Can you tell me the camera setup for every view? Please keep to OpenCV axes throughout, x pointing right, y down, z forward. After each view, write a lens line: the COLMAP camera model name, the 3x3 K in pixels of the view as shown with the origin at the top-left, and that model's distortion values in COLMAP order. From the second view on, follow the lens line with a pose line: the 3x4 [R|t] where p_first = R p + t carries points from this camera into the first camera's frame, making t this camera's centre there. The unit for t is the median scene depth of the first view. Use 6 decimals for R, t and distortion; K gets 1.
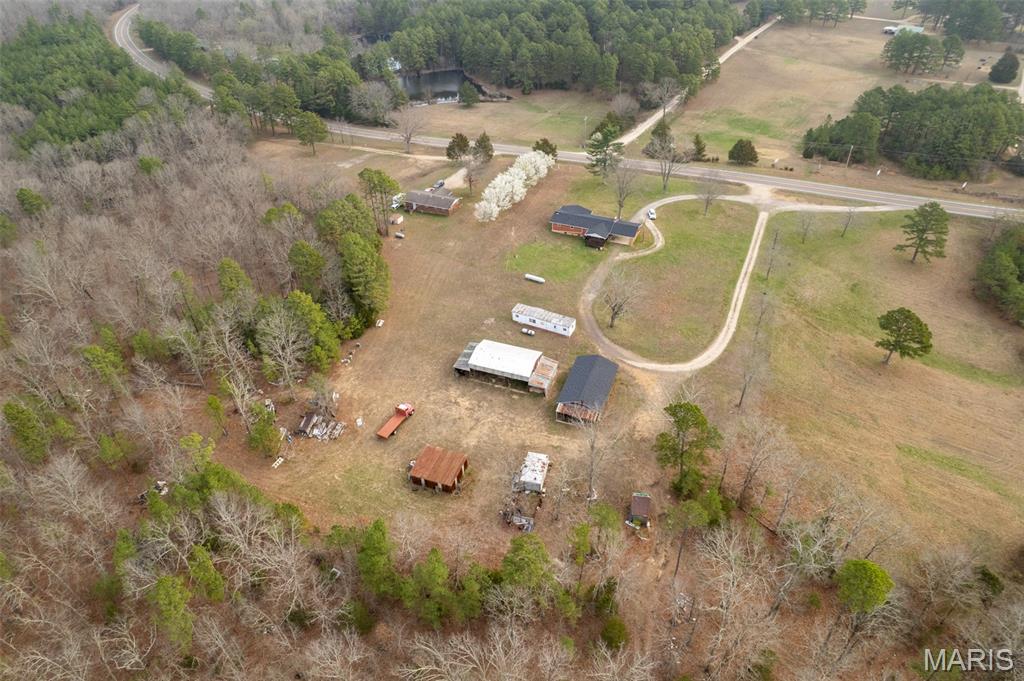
lens RADIAL K [[656.7, 0, 512.0], [0, 656.7, 340.5], [0, 0, 1]] dist [-0.079315, 0.071079]
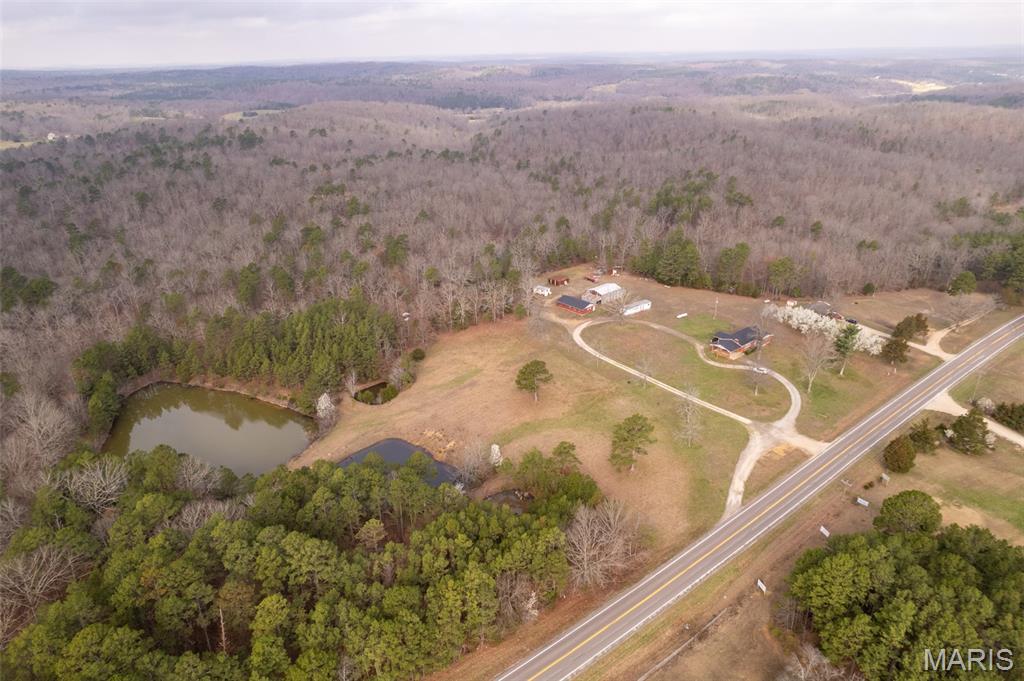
lens RADIAL K [[656.7, 0, 512.0], [0, 656.7, 340.5], [0, 0, 1]] dist [-0.079315, 0.071079]
pose [[-0.466462, 0.381302, -0.798136, 1.395512], [-0.518935, 0.612751, 0.596022, -0.724945], [0.716324, 0.692202, -0.087954, 0.802278]]
